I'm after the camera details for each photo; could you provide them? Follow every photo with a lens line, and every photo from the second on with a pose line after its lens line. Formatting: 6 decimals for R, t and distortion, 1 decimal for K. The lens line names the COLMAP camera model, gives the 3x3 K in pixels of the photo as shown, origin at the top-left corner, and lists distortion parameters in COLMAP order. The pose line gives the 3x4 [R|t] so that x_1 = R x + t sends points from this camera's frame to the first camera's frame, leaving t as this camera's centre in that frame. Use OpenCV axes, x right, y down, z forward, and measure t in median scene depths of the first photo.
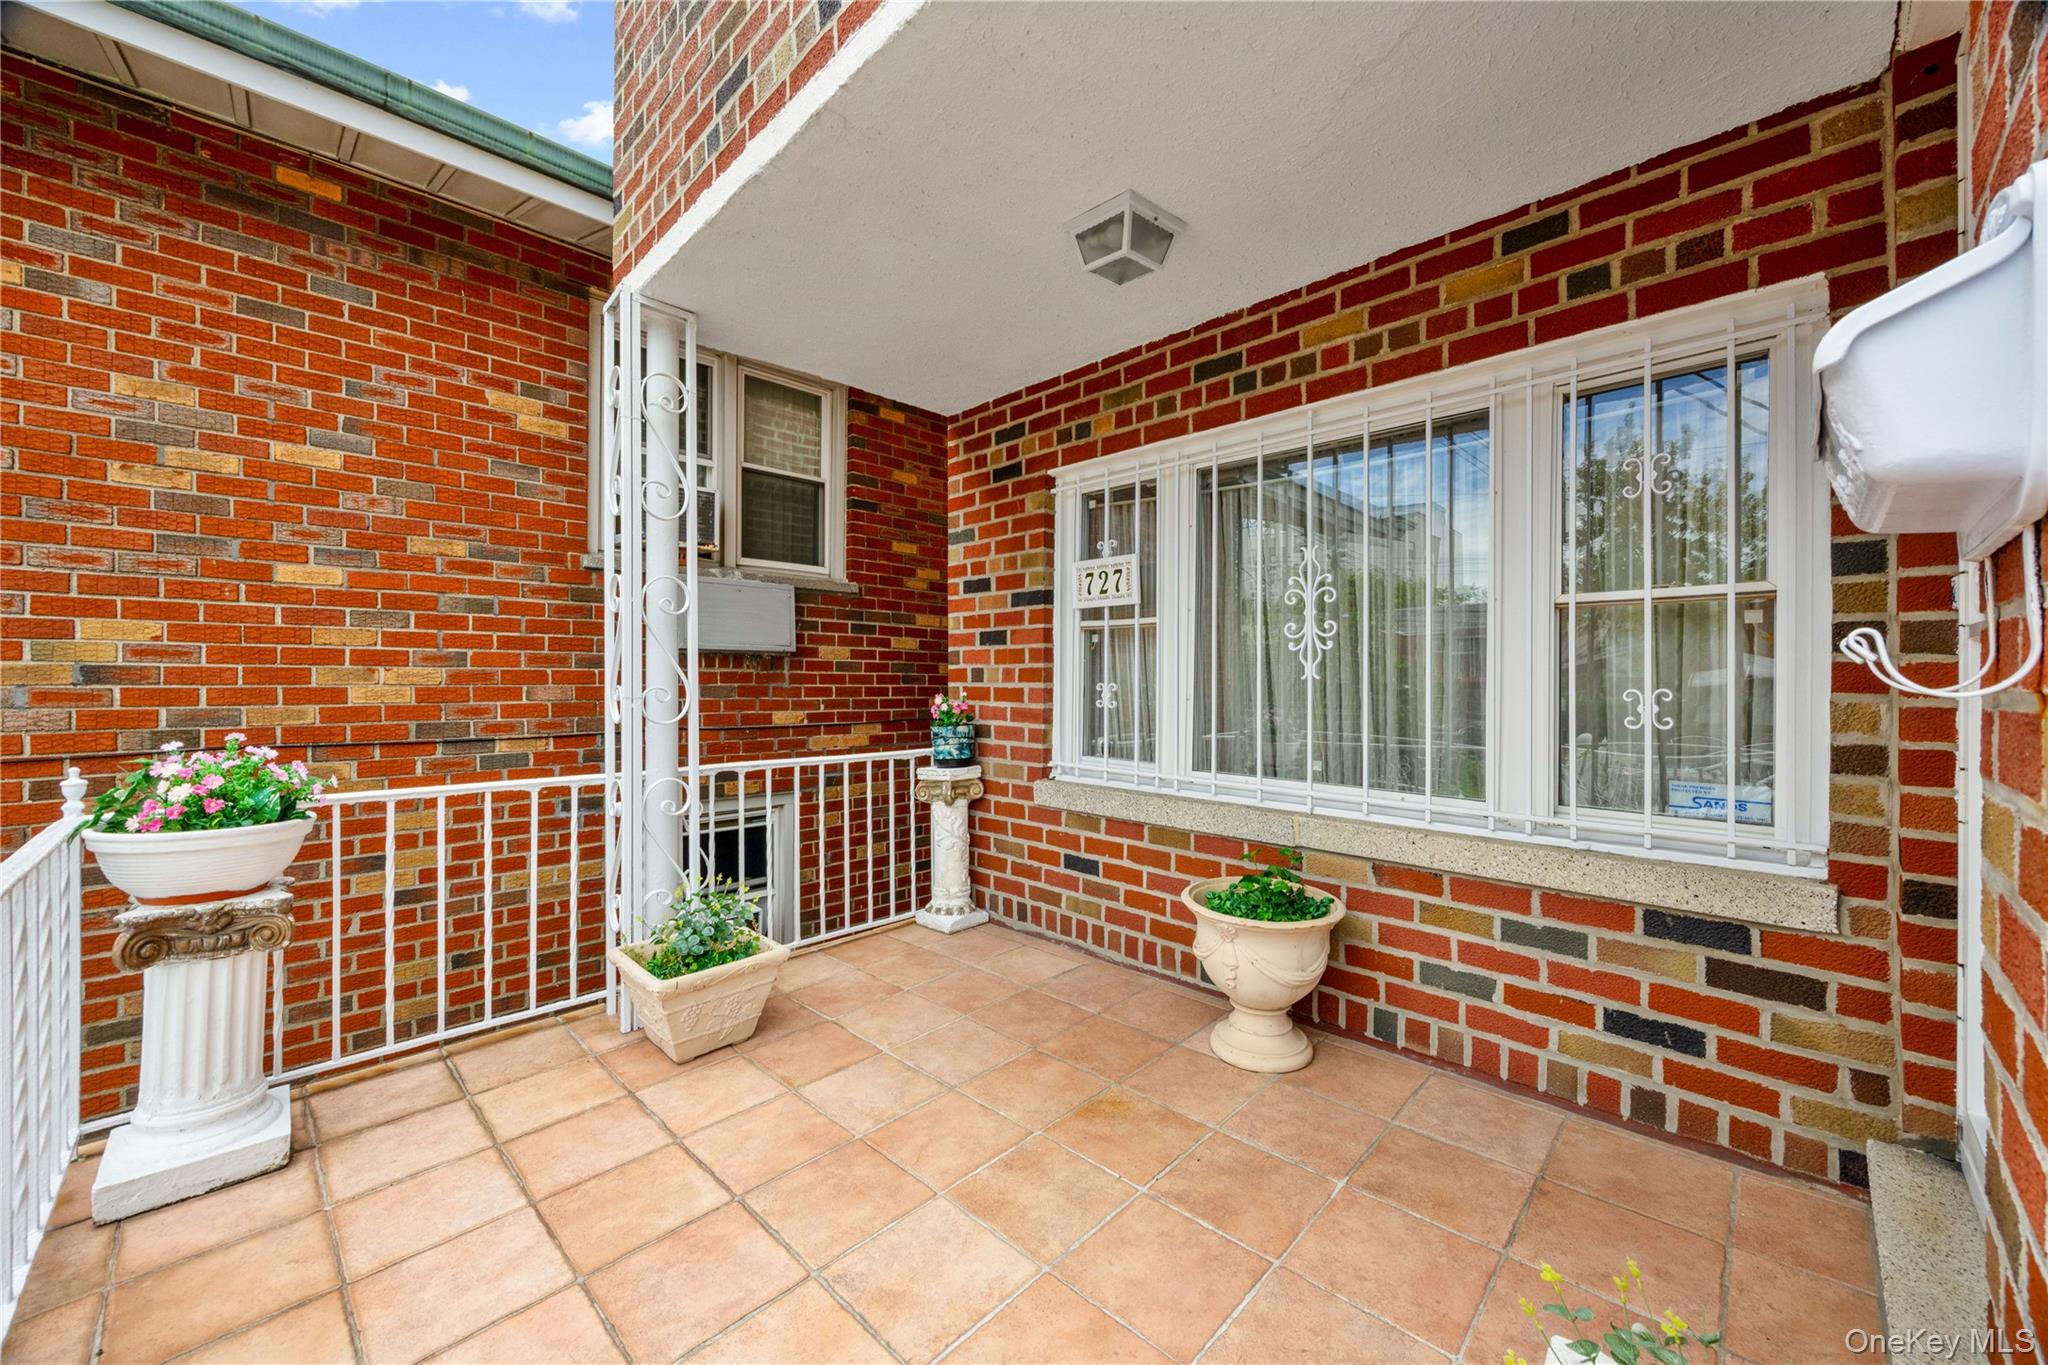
lens RADIAL K [[803.2, 0, 1014.0], [0, 803.2, 673.4], [0, 0, 1]] dist [-0.001085, -0.000164]
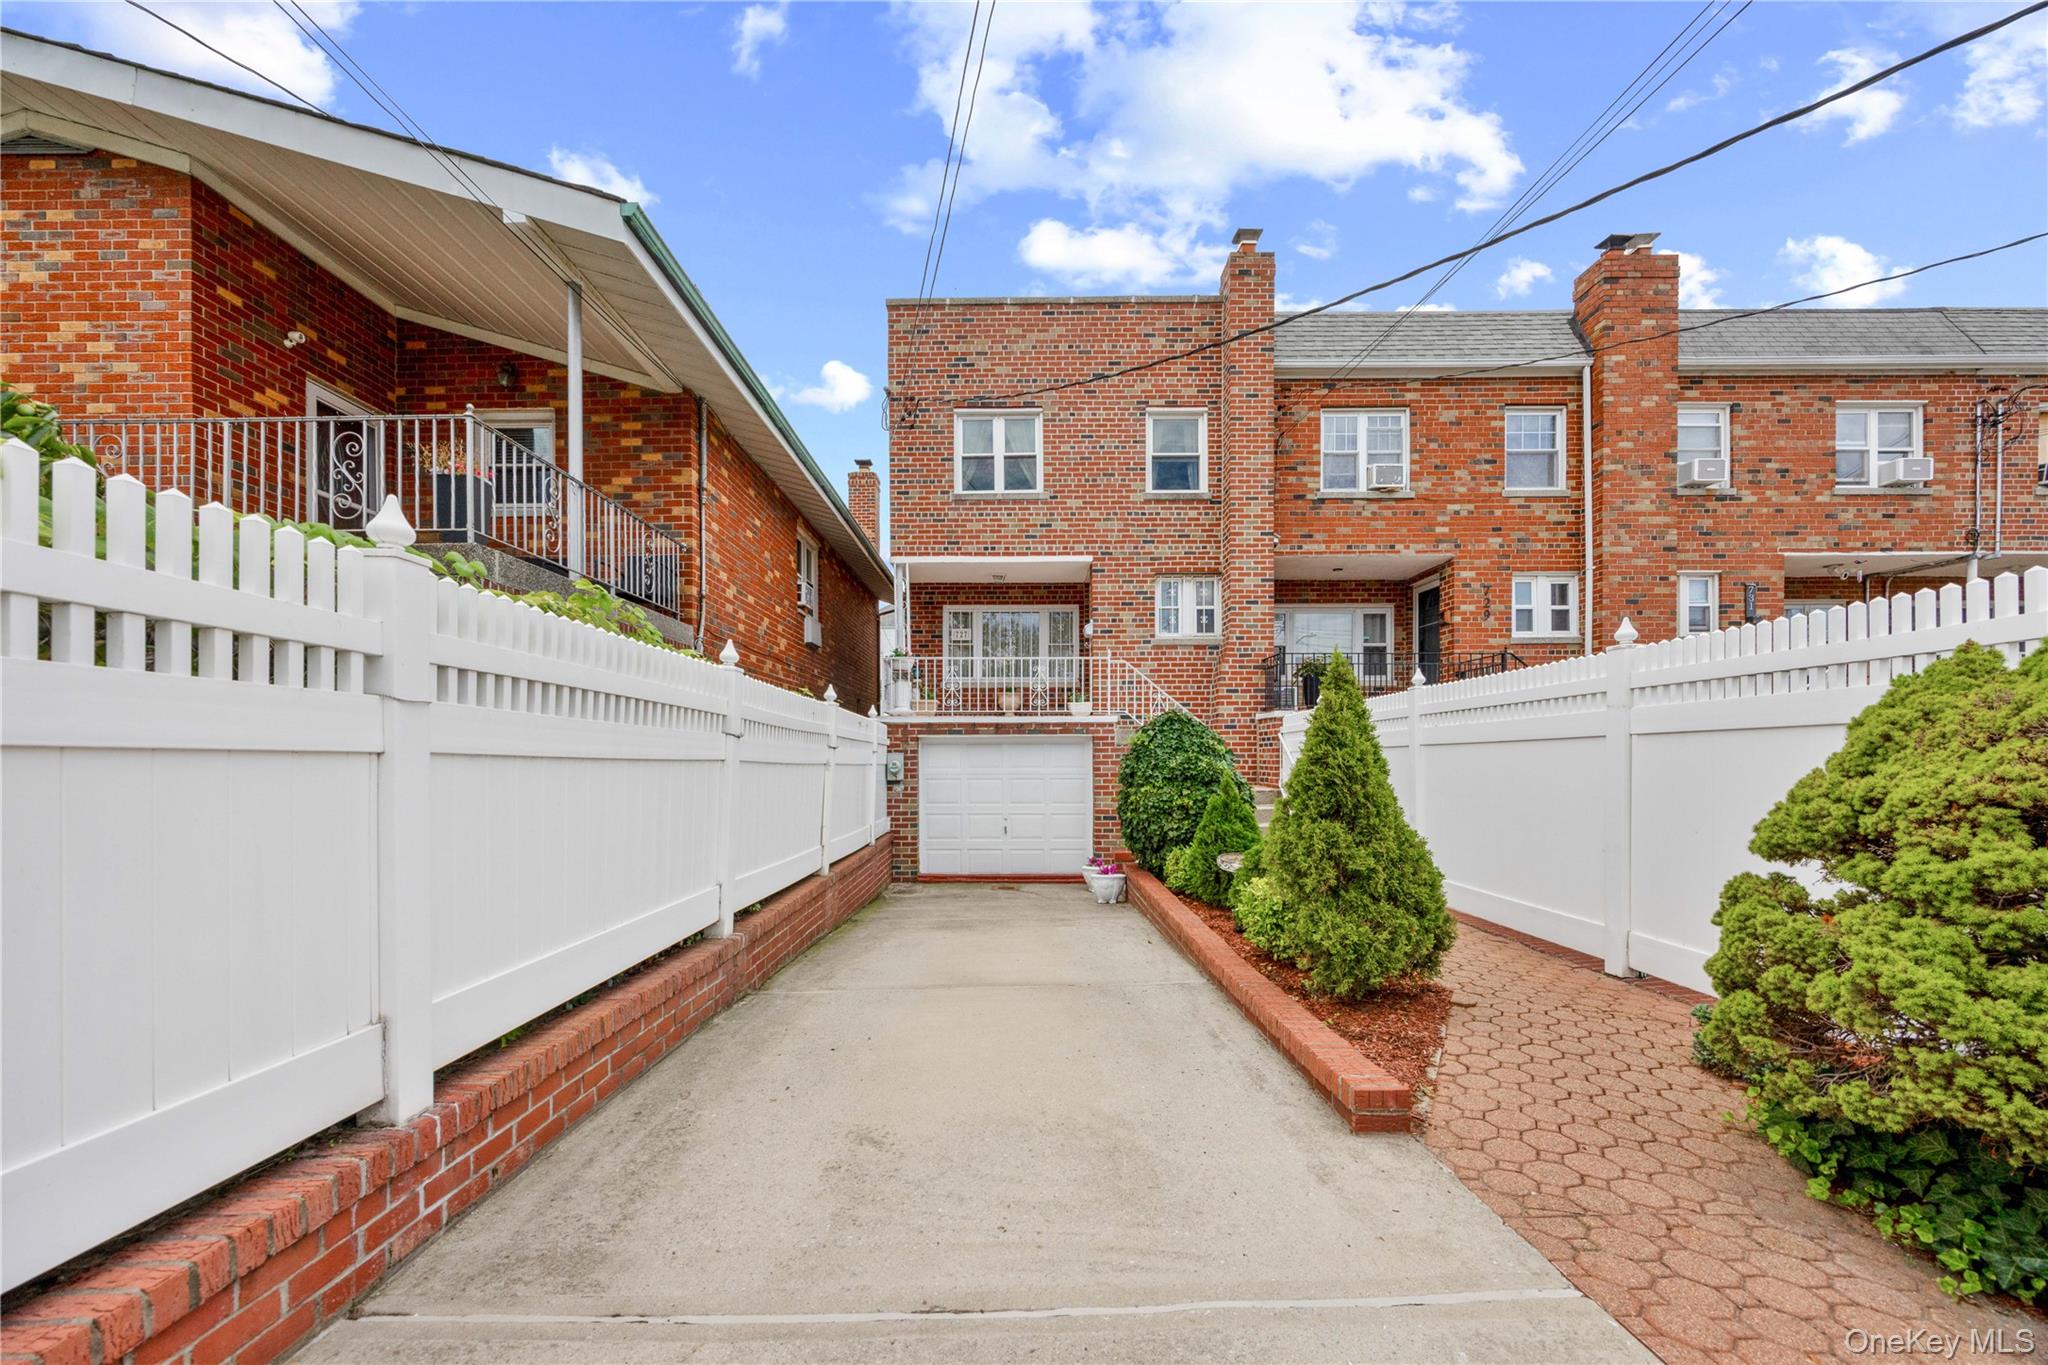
lens RADIAL K [[803.2, 0, 1026.5], [0, 803.2, 750.6], [0, 0, 1]] dist [-0.001085, -0.000164]
pose [[0.703985, -0.001463, 0.710214, -3.326540], [-0.001848, 0.999991, 0.003891, 0.608381], [-0.710213, -0.004052, 0.703976, -2.818460]]
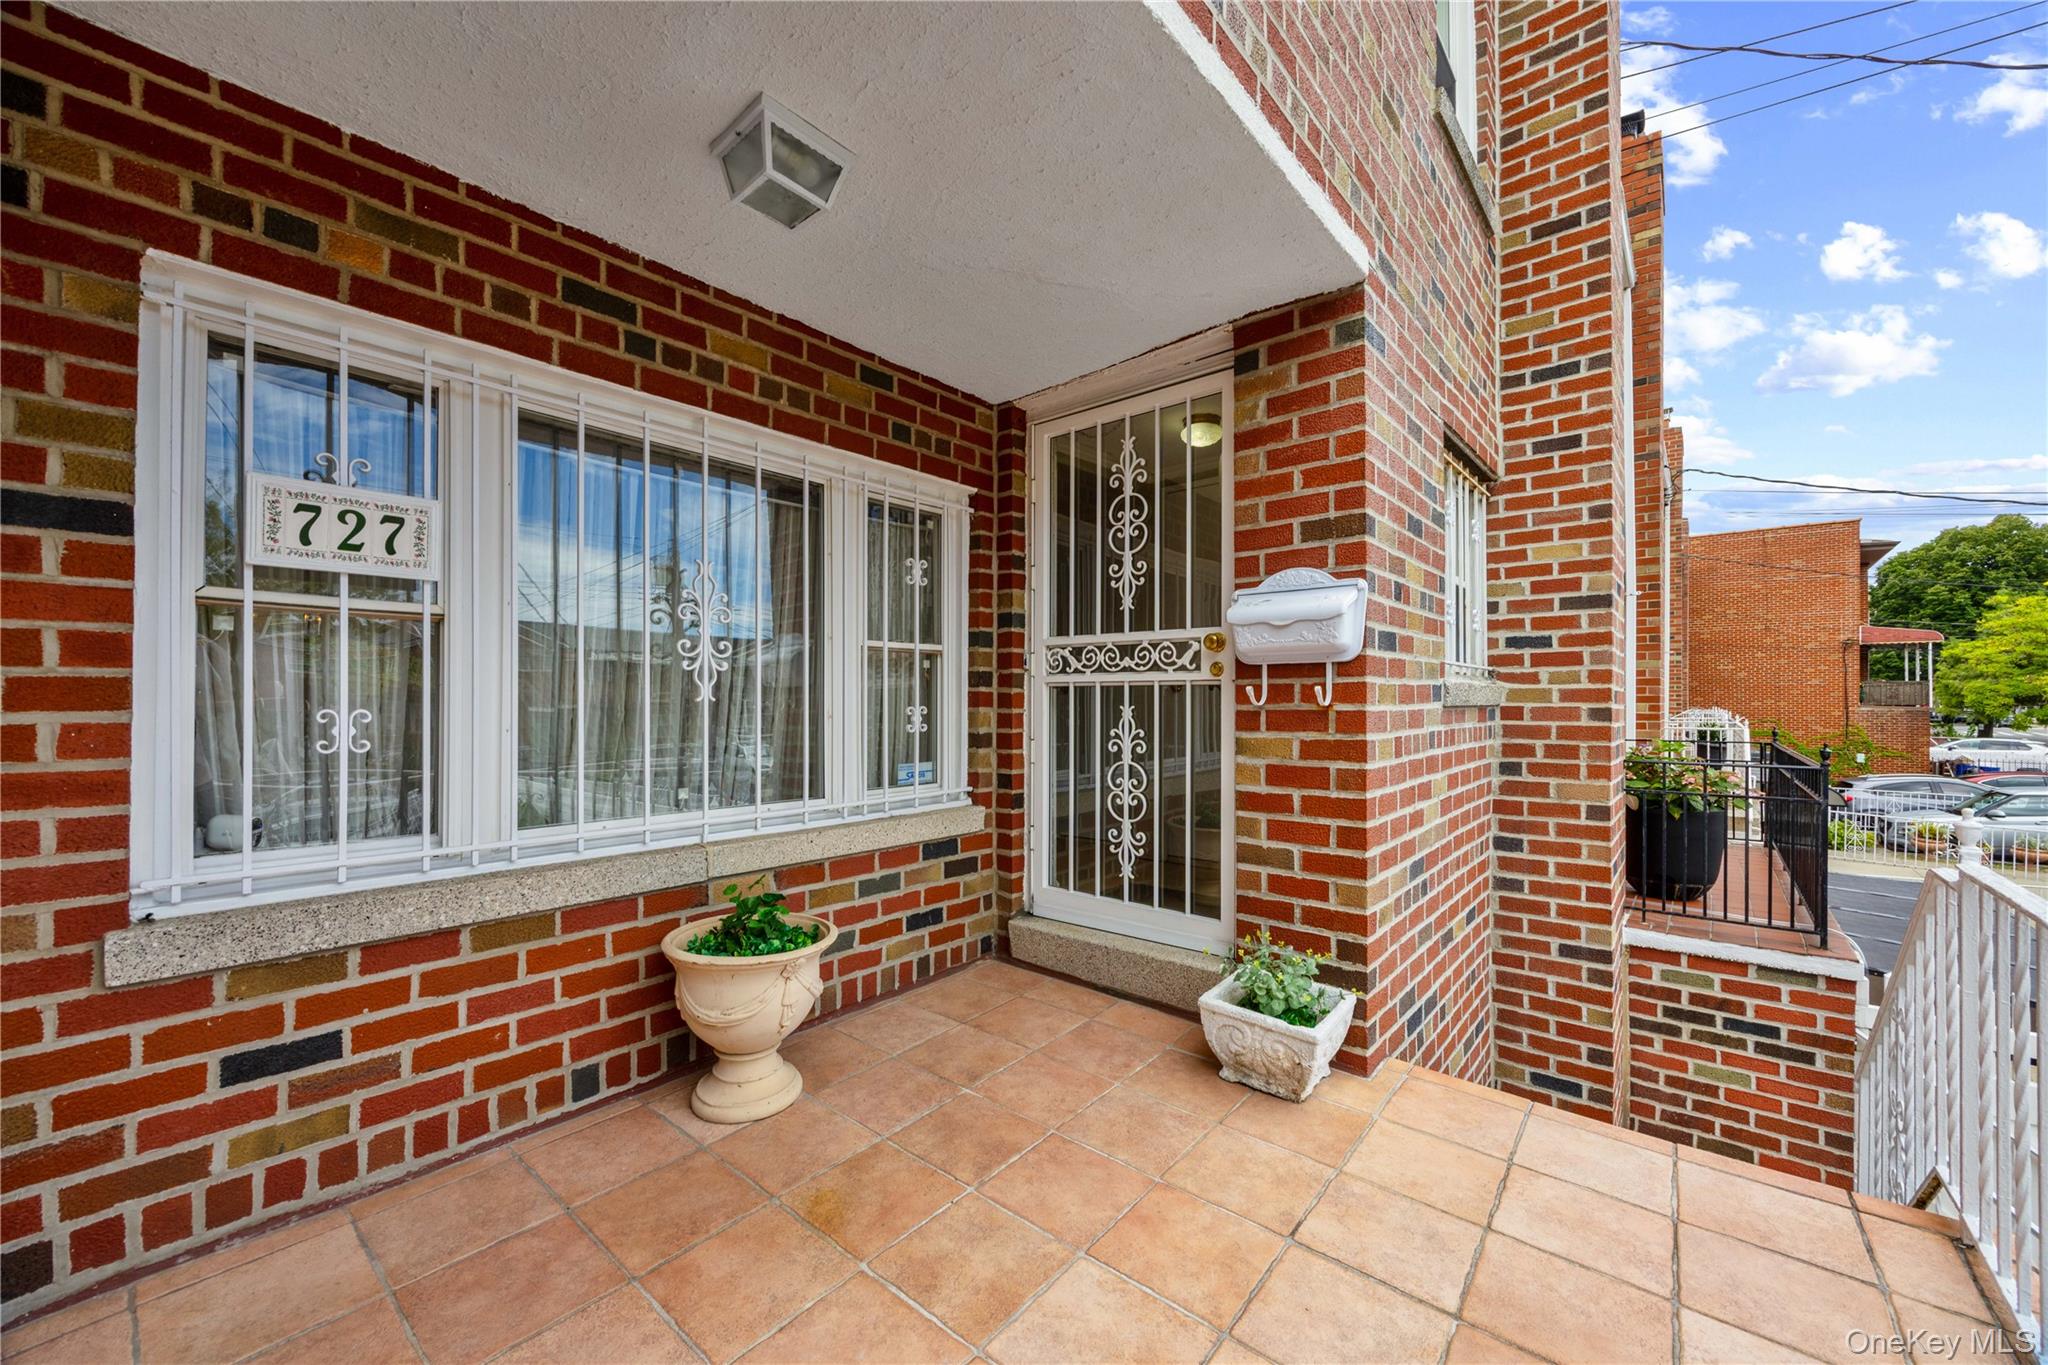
lens RADIAL K [[803.2, 0, 1033.8], [0, 803.2, 696.3], [0, 0, 1]] dist [-0.001085, -0.000164]
pose [[-0.117248, 0.002149, 0.993100, -0.614258], [-0.005915, 0.999978, -0.002862, 0.002222], [-0.993085, -0.006210, -0.117233, 0.722000]]
